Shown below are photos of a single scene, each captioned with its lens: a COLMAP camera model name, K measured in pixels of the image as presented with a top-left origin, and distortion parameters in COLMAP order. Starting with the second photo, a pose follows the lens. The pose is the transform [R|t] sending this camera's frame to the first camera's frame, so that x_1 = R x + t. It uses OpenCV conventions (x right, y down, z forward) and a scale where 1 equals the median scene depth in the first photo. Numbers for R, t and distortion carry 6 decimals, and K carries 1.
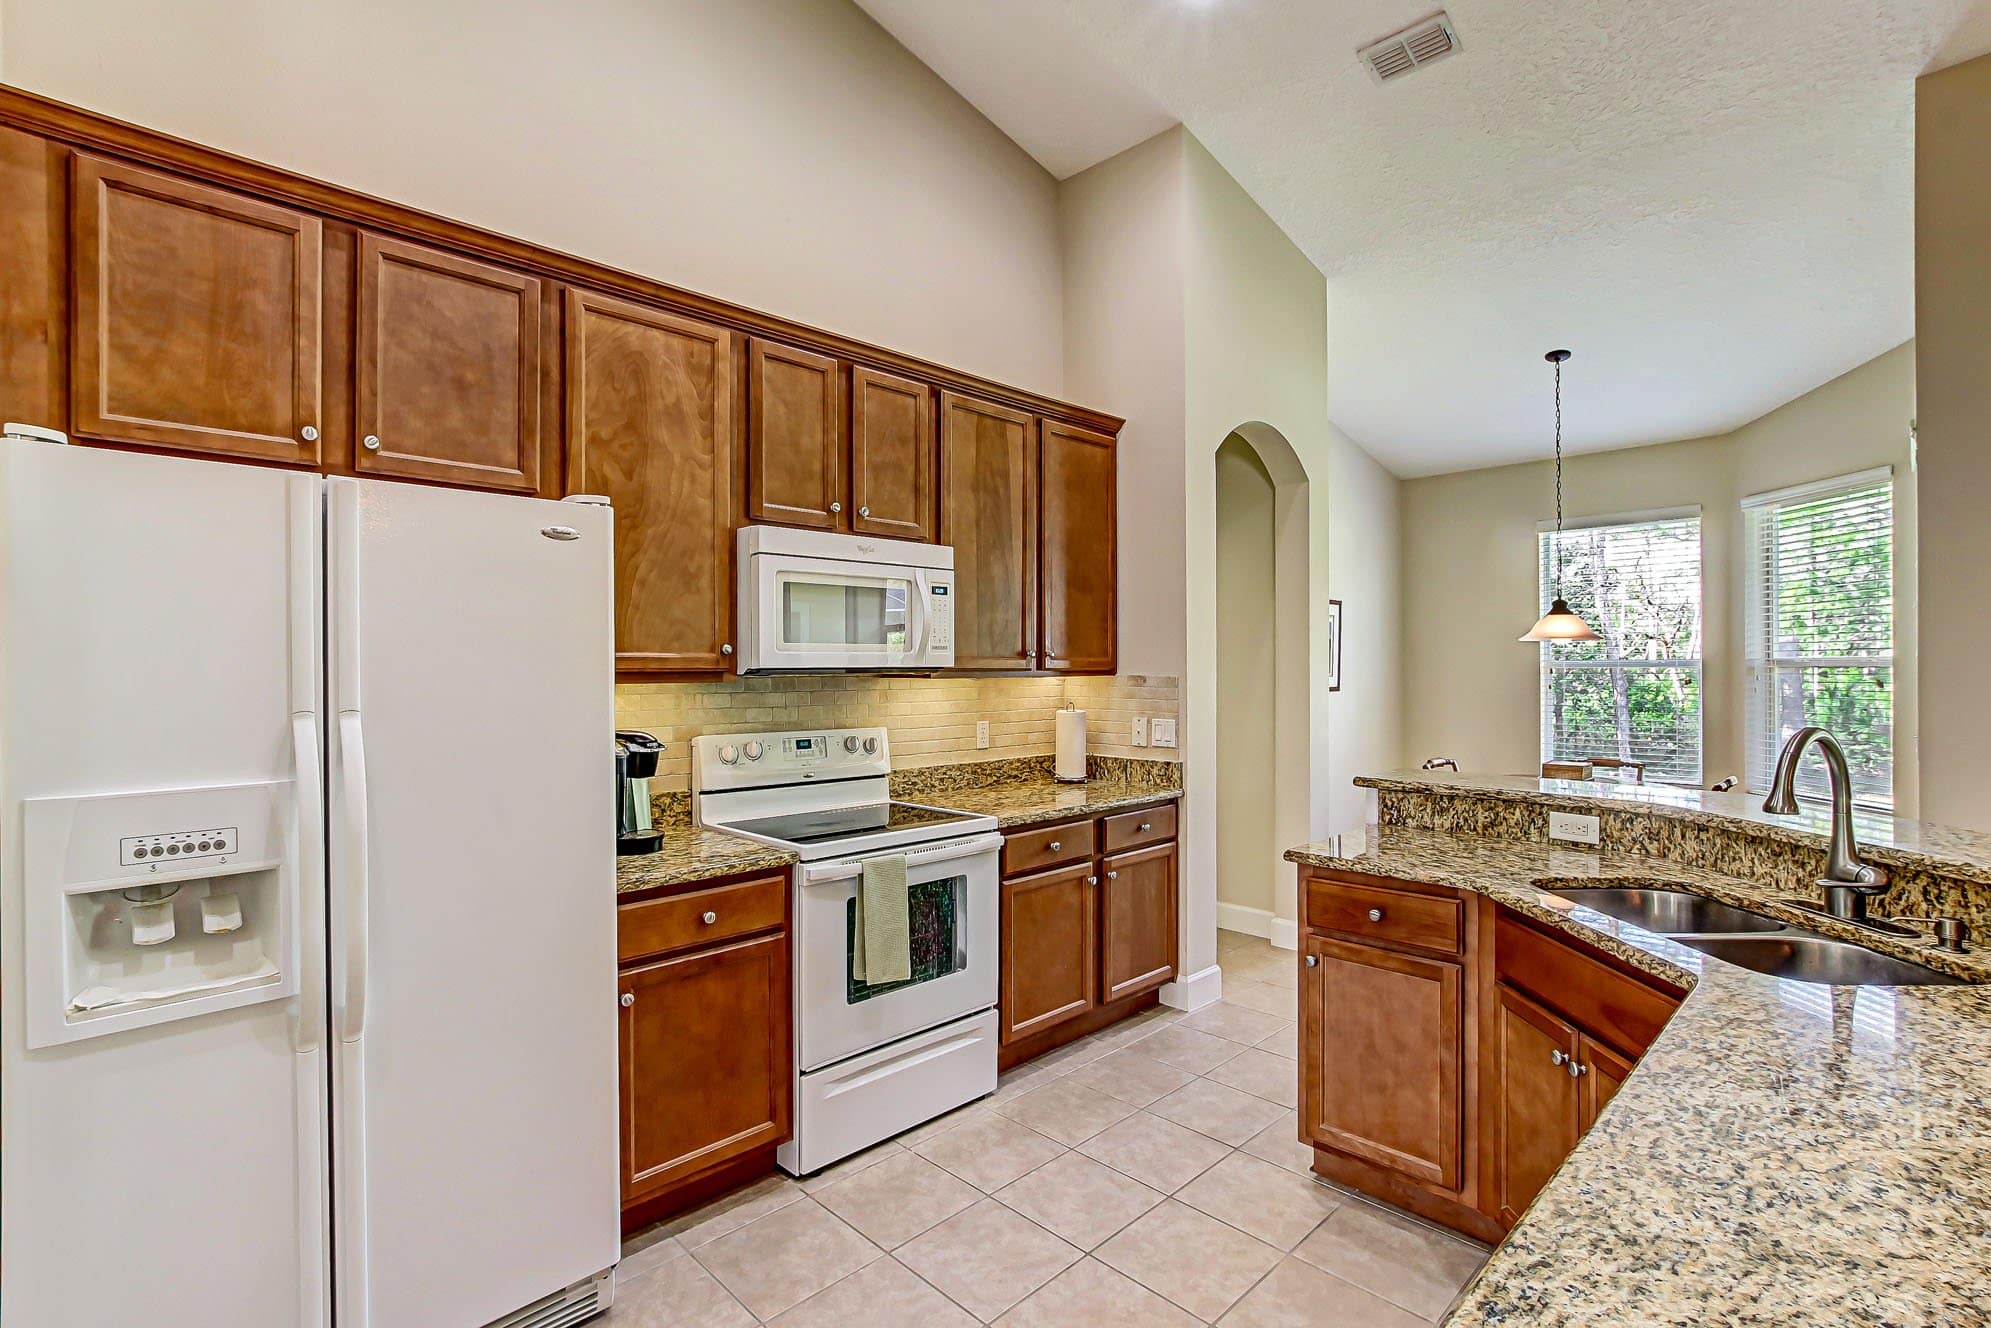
lens RADIAL K [[930.4, 0, 990.2], [0, 930.4, 683.2], [0, 0, 1]] dist [-0.020046, 0.000105]
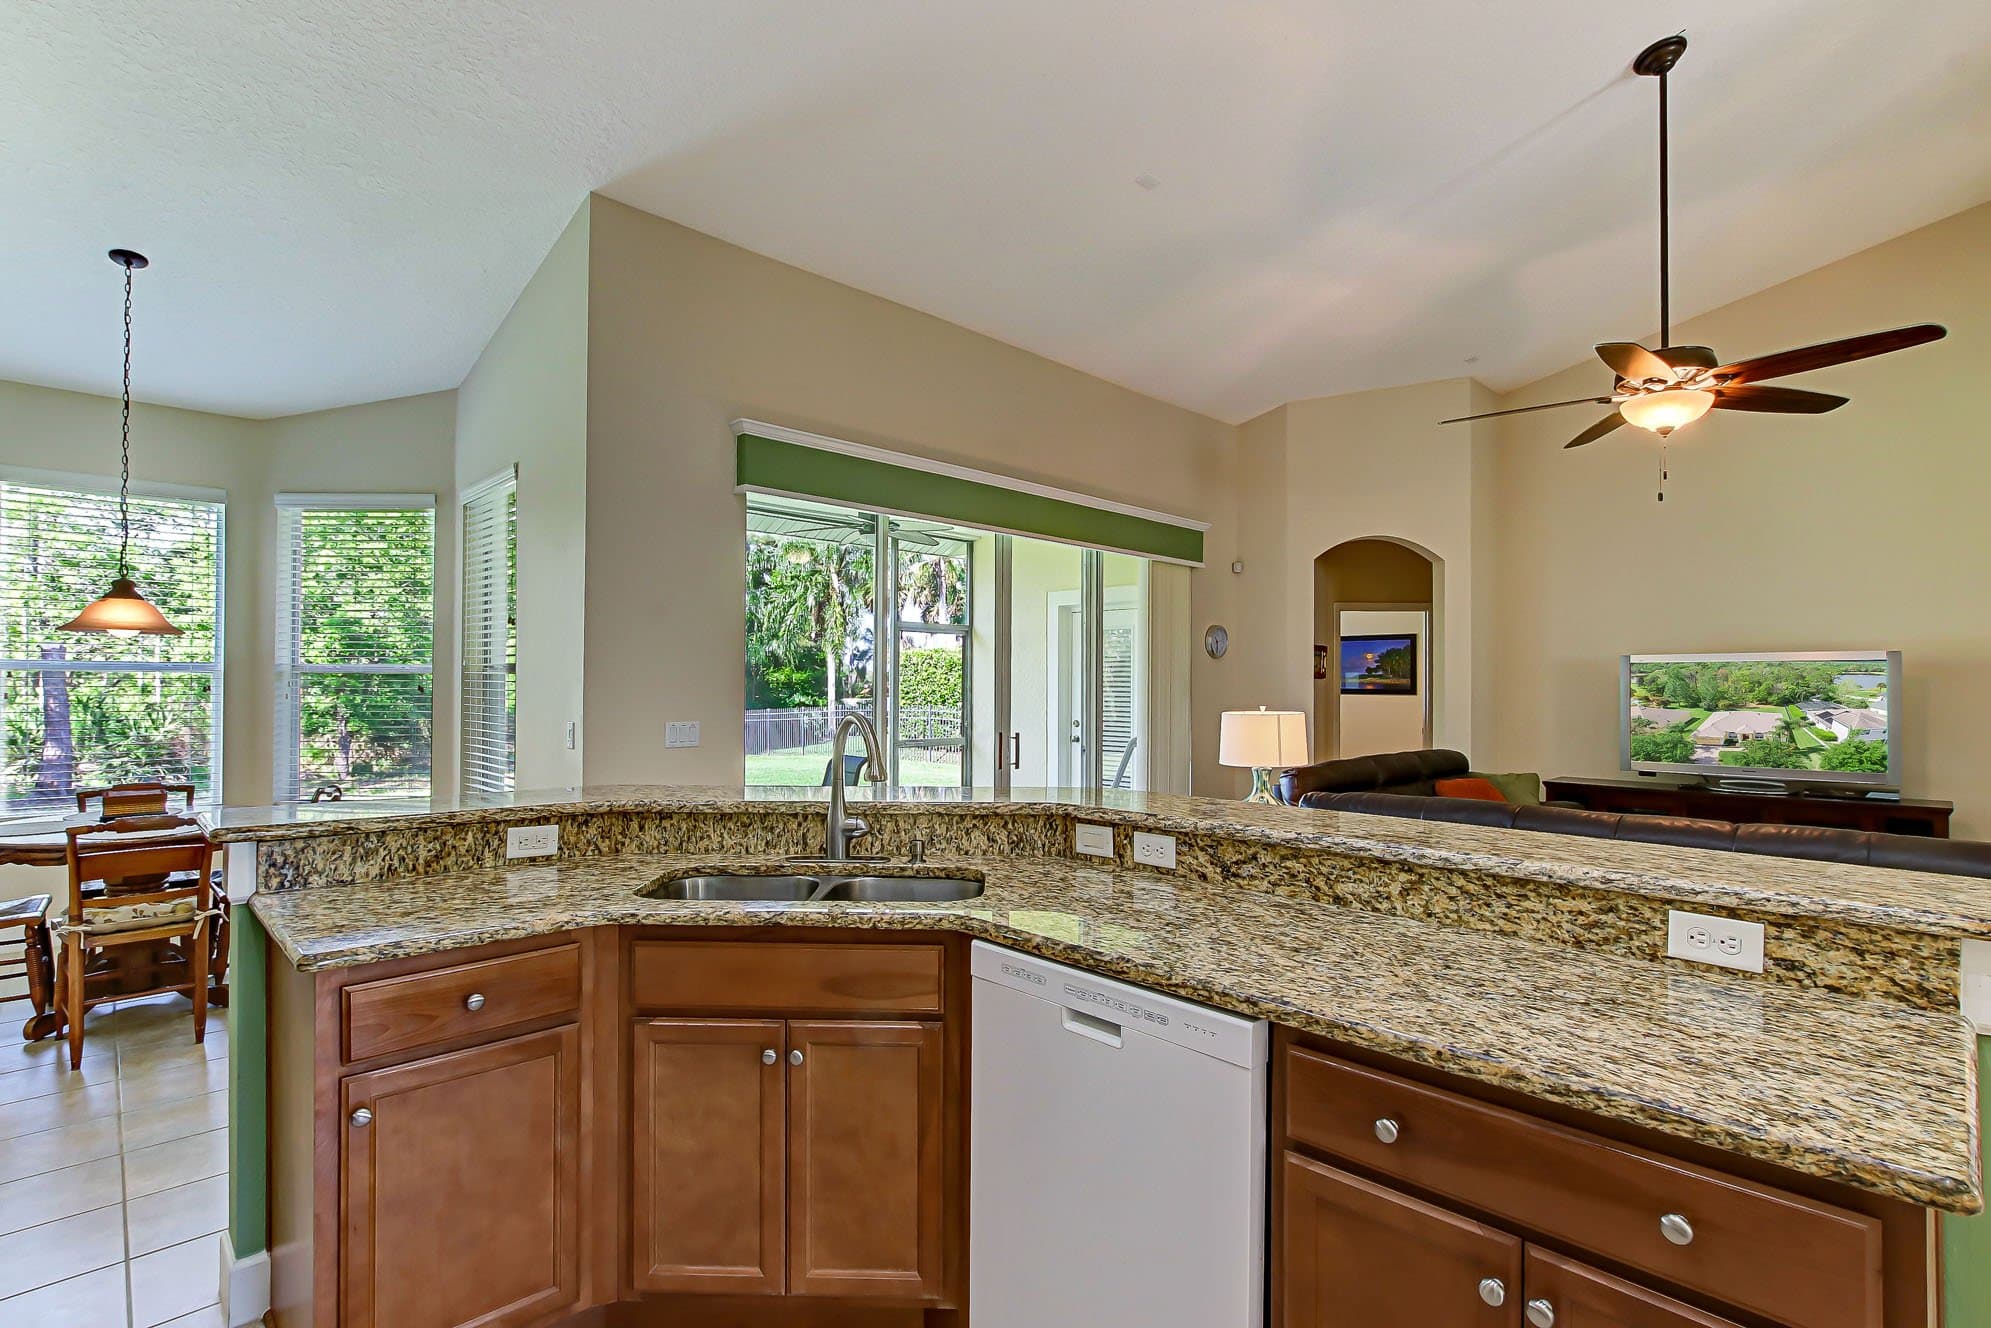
lens RADIAL K [[930.4, 0, 990.2], [0, 930.4, 683.2], [0, 0, 1]] dist [-0.020046, 0.000105]
pose [[-0.011791, 0.007508, 0.999902, -0.280570], [0.007157, 0.999947, -0.007424, 0.013061], [-0.999905, 0.007069, -0.011844, 0.581666]]
